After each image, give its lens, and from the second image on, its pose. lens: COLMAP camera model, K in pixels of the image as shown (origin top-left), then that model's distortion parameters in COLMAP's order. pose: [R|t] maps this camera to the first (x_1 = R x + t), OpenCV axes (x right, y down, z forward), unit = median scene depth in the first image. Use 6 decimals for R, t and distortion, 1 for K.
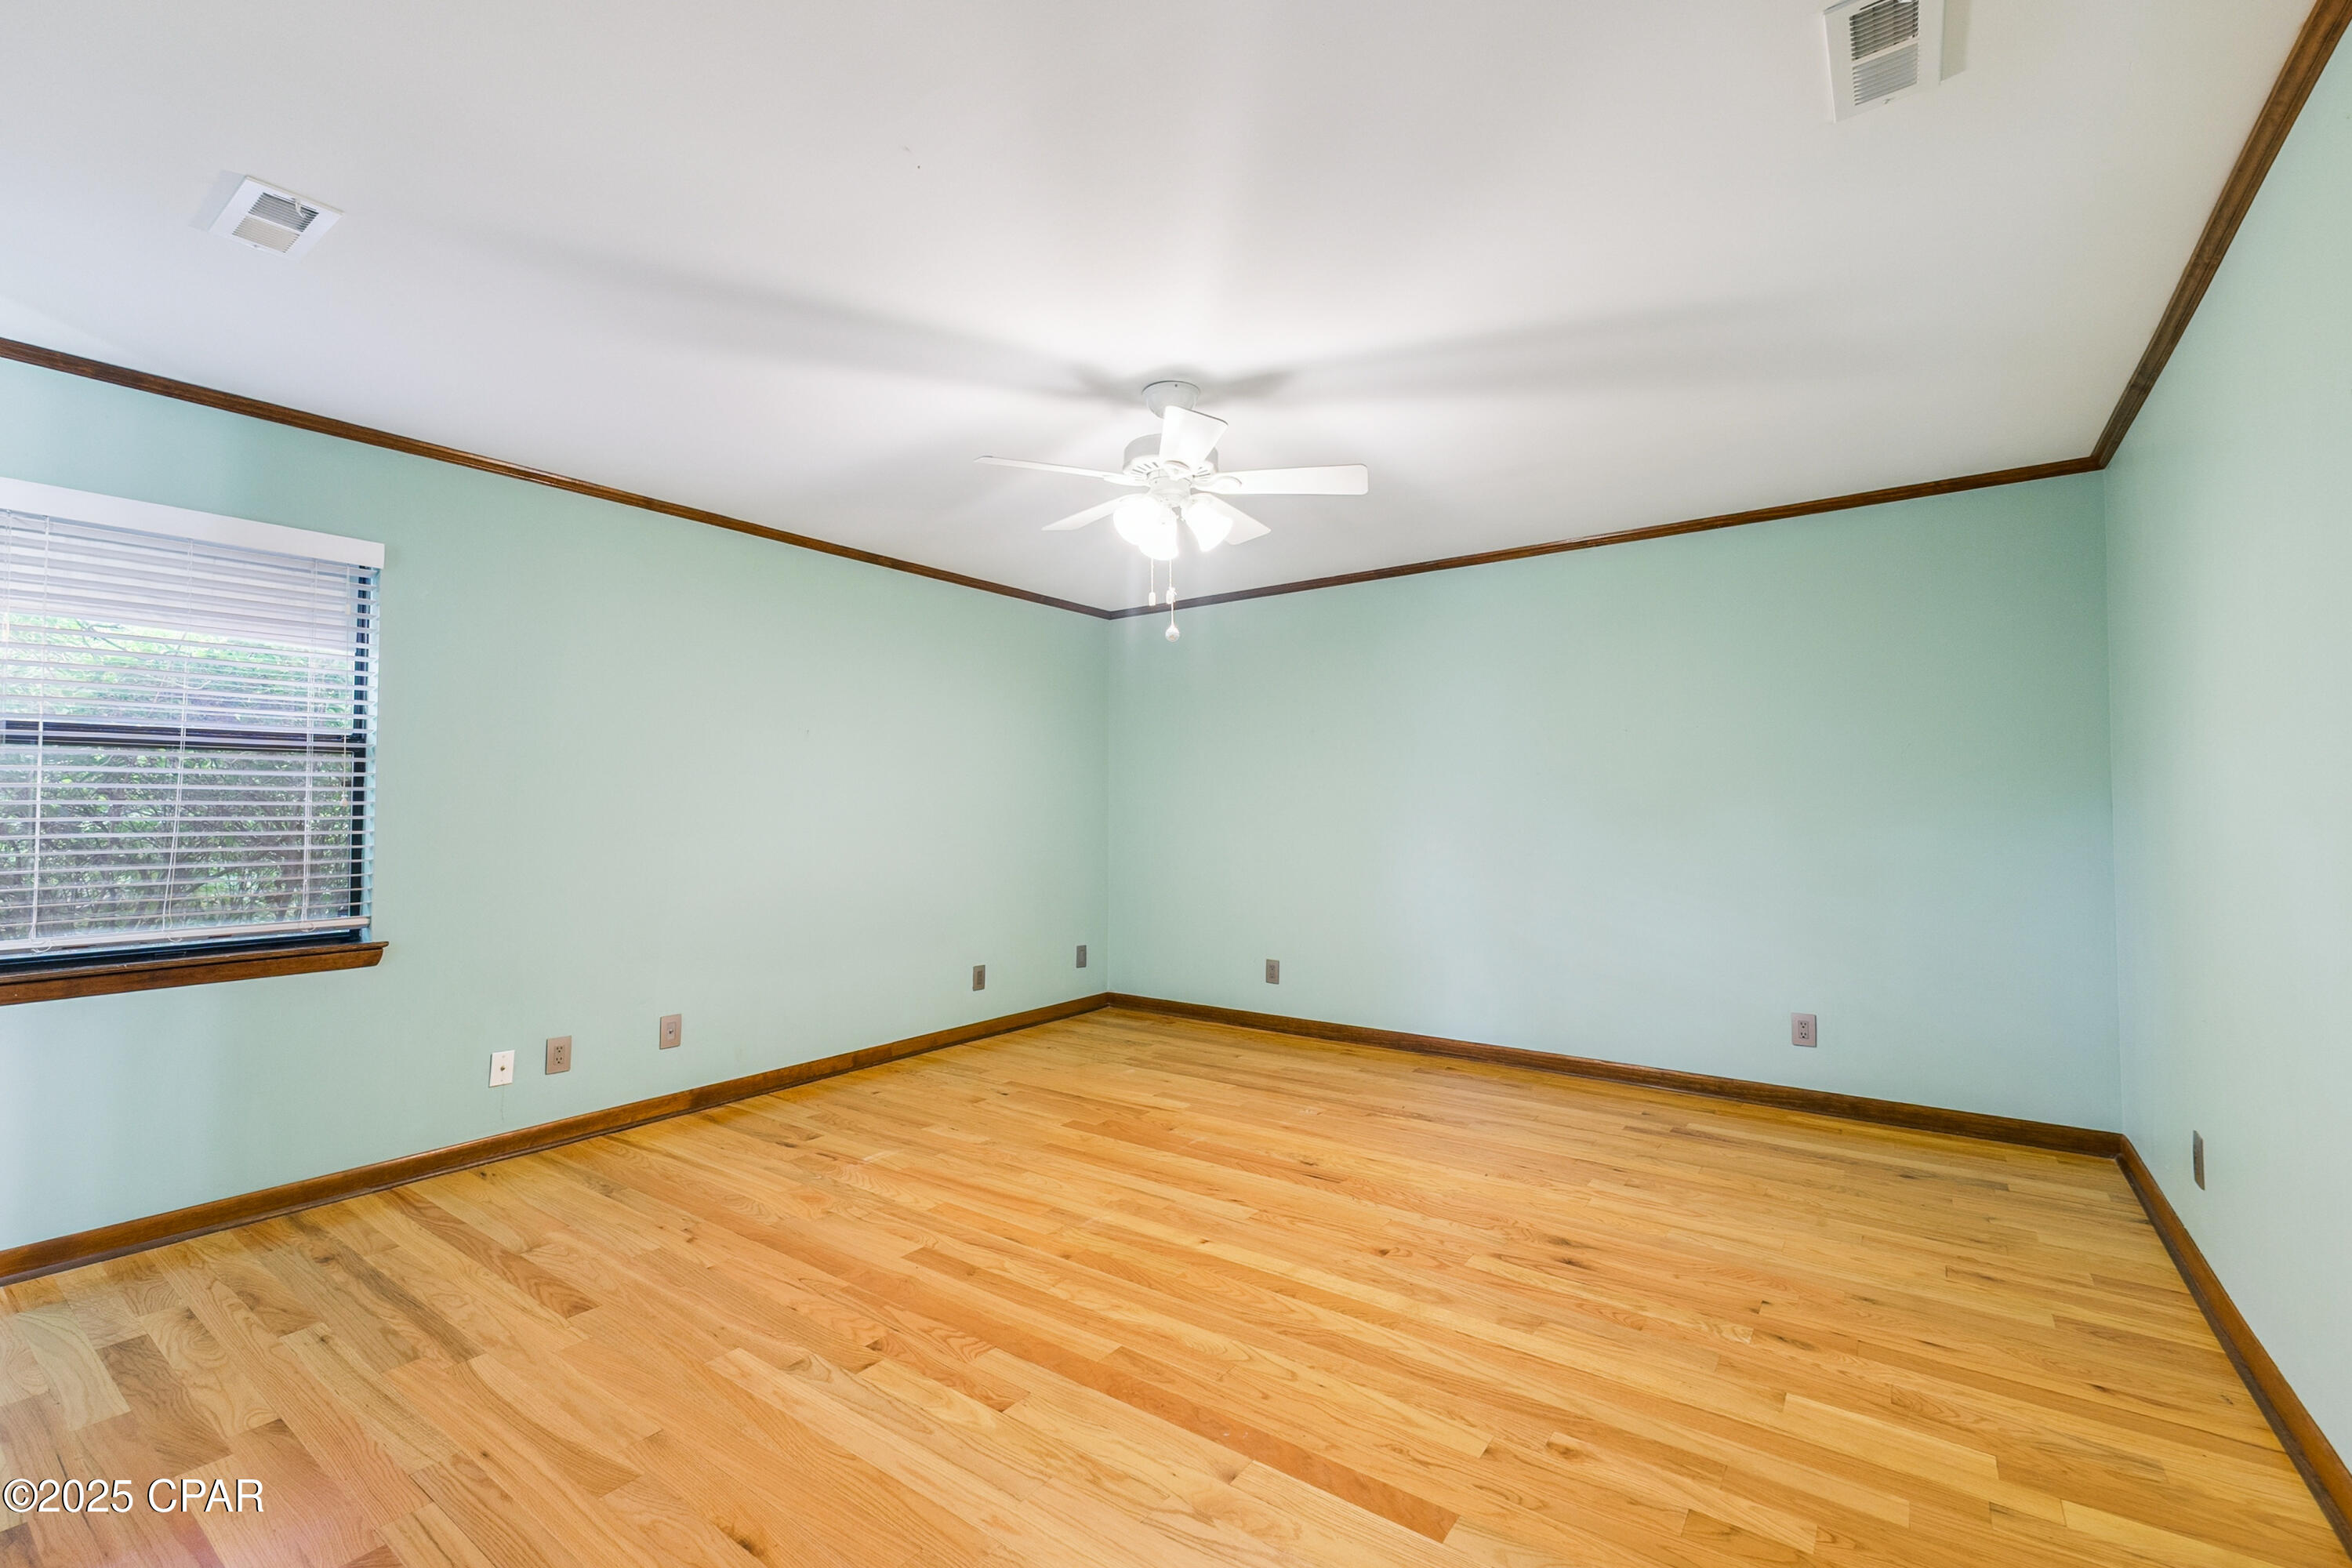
lens RADIAL K [[1008.5, 0, 1173.1], [0, 1008.5, 813.6], [0, 0, 1]] dist [0.000283, 0.000070]
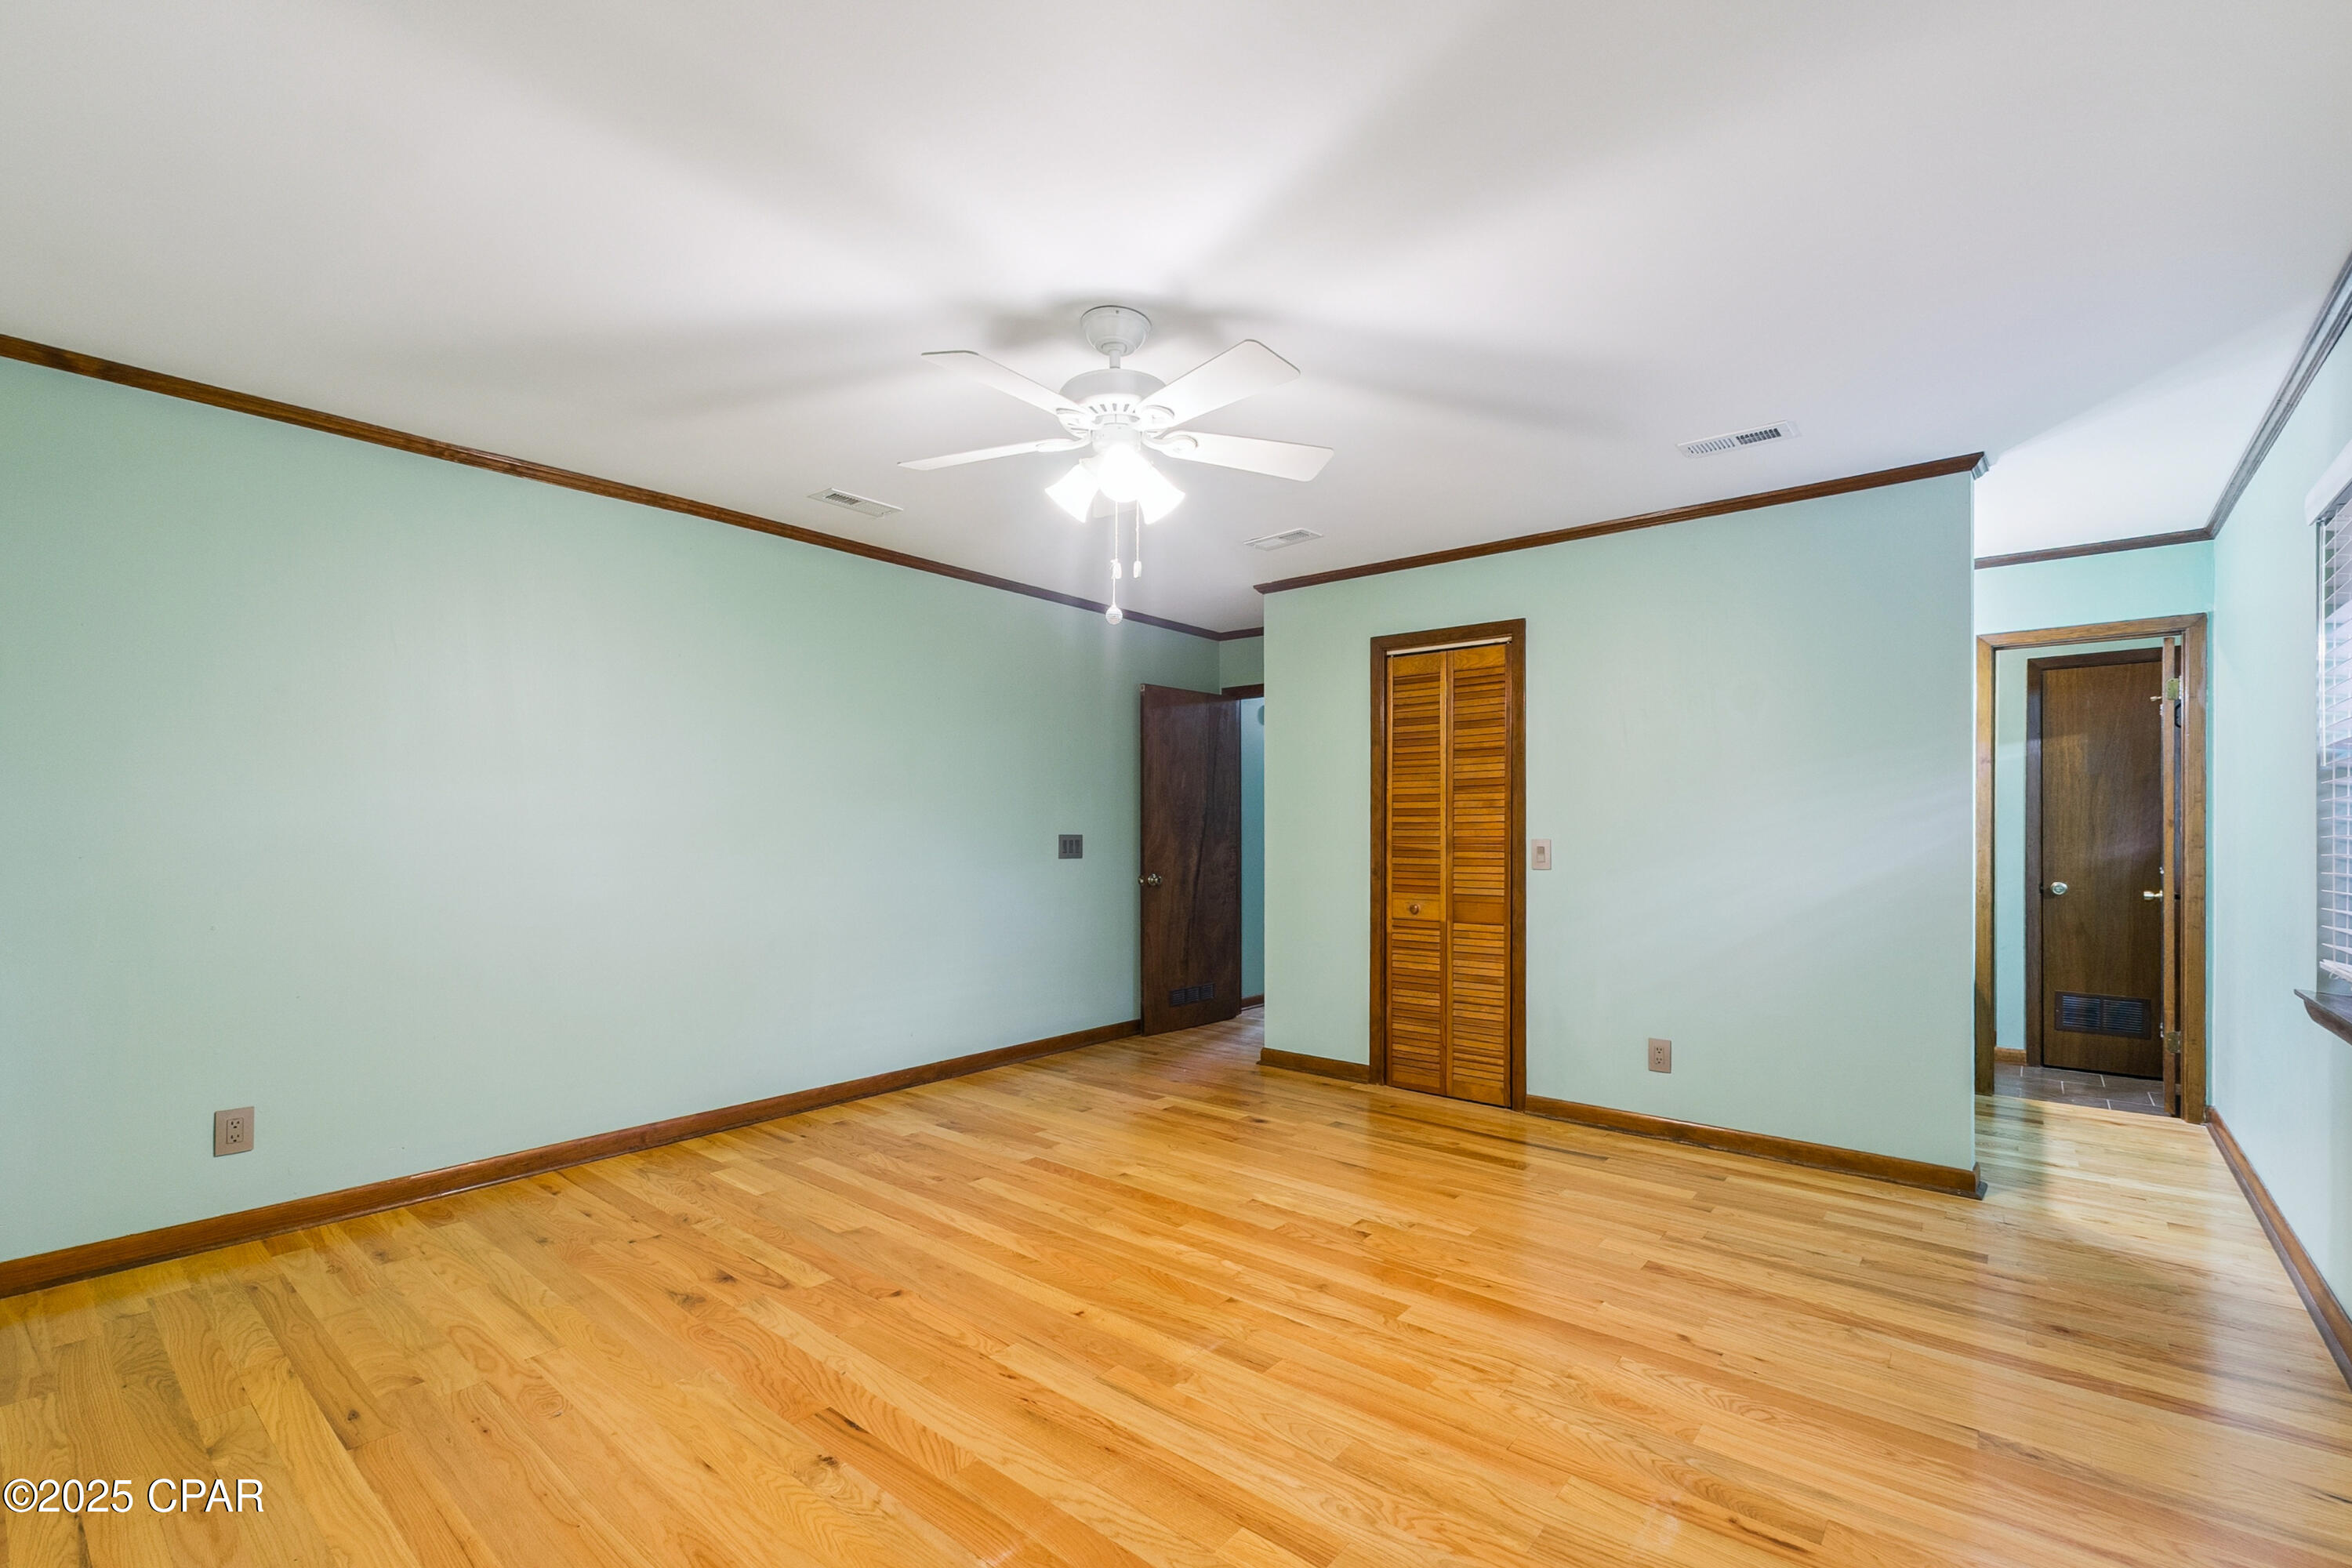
lens RADIAL K [[1028.9, 0, 1177.3], [0, 1028.9, 827.9], [0, 0, 1]] dist [0.000018, 0.000000]
pose [[-0.997551, -0.002242, 0.069906, -0.124164], [-0.002149, 0.999997, 0.001394, -0.002737], [-0.069909, 0.001240, -0.997553, 2.020232]]
